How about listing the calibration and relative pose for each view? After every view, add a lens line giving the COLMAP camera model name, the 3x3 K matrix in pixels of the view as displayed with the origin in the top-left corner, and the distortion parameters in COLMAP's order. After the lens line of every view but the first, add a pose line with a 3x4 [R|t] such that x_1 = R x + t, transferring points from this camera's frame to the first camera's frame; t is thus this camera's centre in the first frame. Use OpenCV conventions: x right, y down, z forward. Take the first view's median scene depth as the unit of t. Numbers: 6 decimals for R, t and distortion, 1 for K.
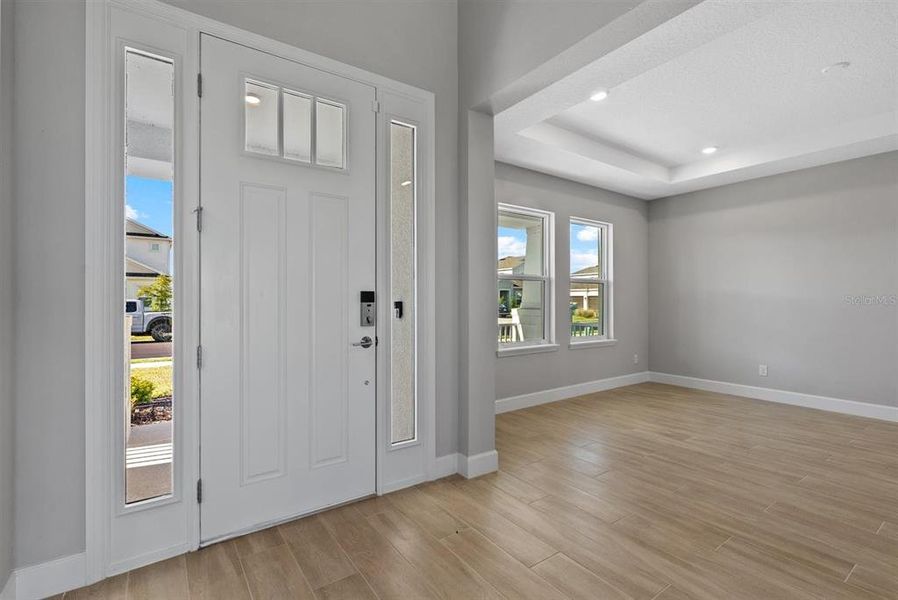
lens RADIAL K [[409.6, 0, 444.0], [0, 409.6, 299.7], [0, 0, 1]] dist [-0.002013, 0.001334]
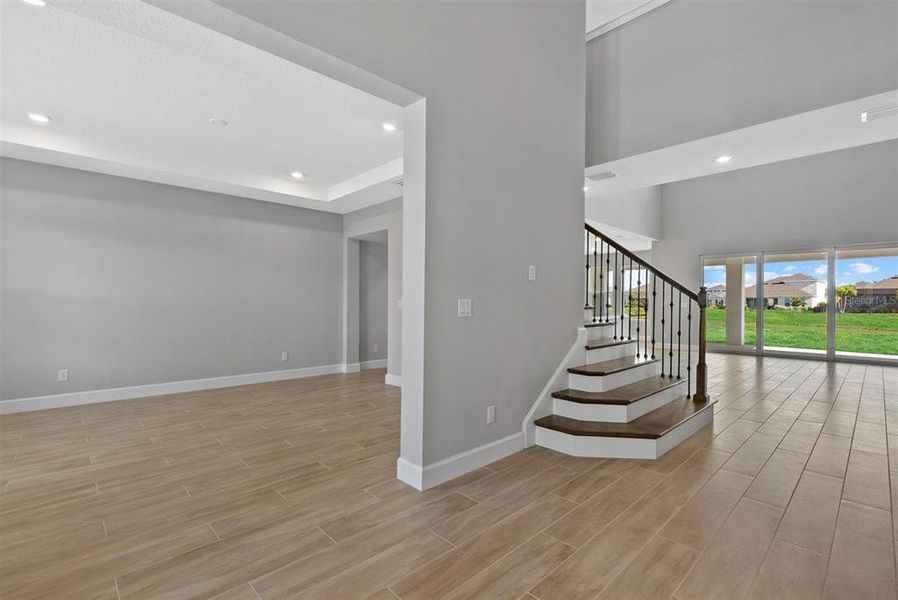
lens RADIAL K [[409.6, 0, 442.3], [0, 409.6, 299.4], [0, 0, 1]] dist [-0.002013, 0.001334]
pose [[-0.144260, 0.008305, 0.989505, -0.440194], [-0.007065, 0.999931, -0.009422, 0.005730], [-0.989515, -0.008350, -0.144192, 0.478231]]
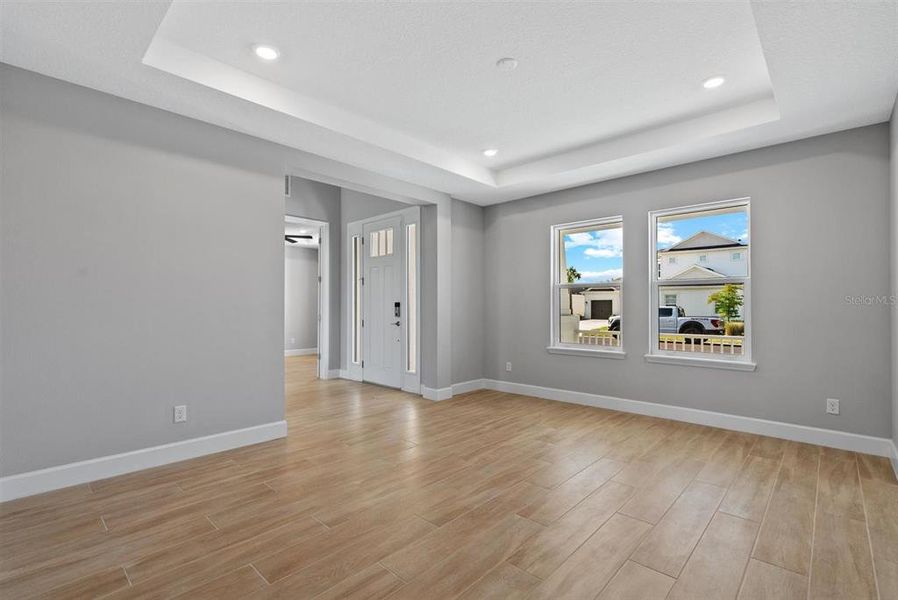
lens RADIAL K [[409.6, 0, 446.7], [0, 409.6, 304.1], [0, 0, 1]] dist [-0.002013, 0.001334]
pose [[0.206250, -0.005607, -0.978483, 1.877494], [-0.000484, 0.999983, -0.005832, 0.003399], [0.978499, 0.001676, 0.206244, 0.666656]]
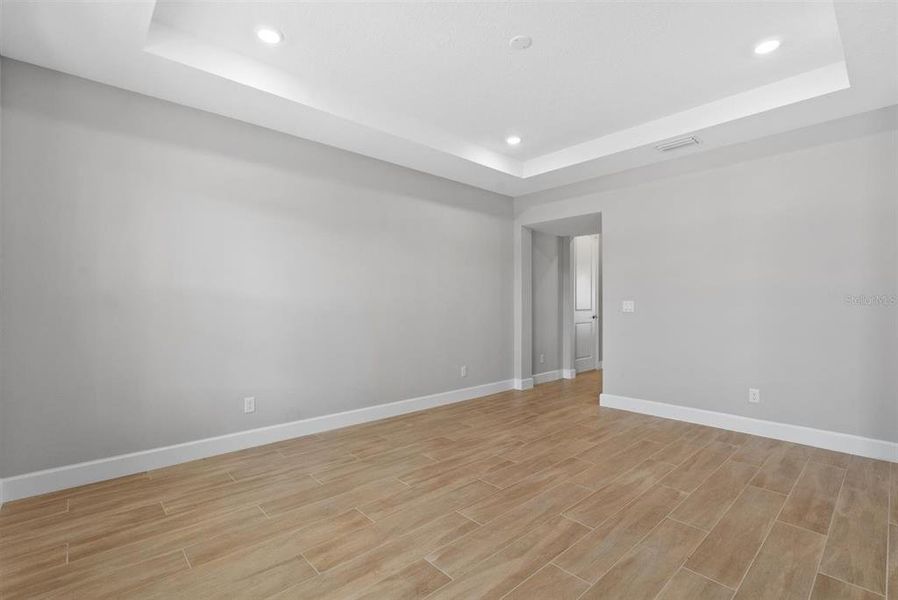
lens RADIAL K [[409.6, 0, 446.8], [0, 409.6, 298.6], [0, 0, 1]] dist [-0.002013, 0.001334]
pose [[-0.133226, 0.013042, 0.991000, 0.095764], [-0.002179, 0.999907, -0.013452, 0.006418], [-0.991083, -0.003952, -0.133186, 1.283831]]
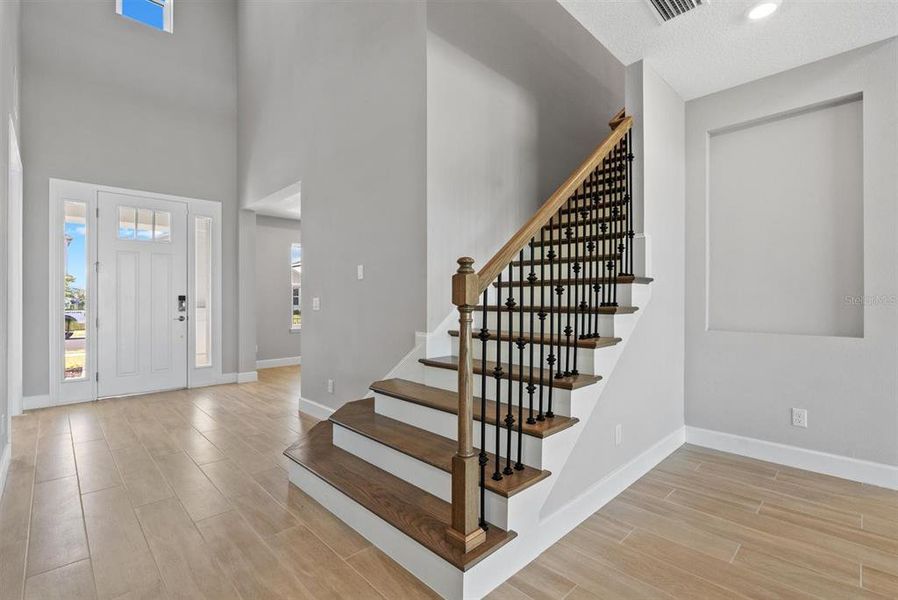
lens RADIAL K [[409.6, 0, 440.9], [0, 409.6, 302.4], [0, 0, 1]] dist [-0.002013, 0.001334]
pose [[0.989212, 0.001258, 0.146488, 0.741896], [-0.002225, 0.999977, 0.006441, -0.001088], [-0.146477, -0.006698, 0.989191, -1.187419]]
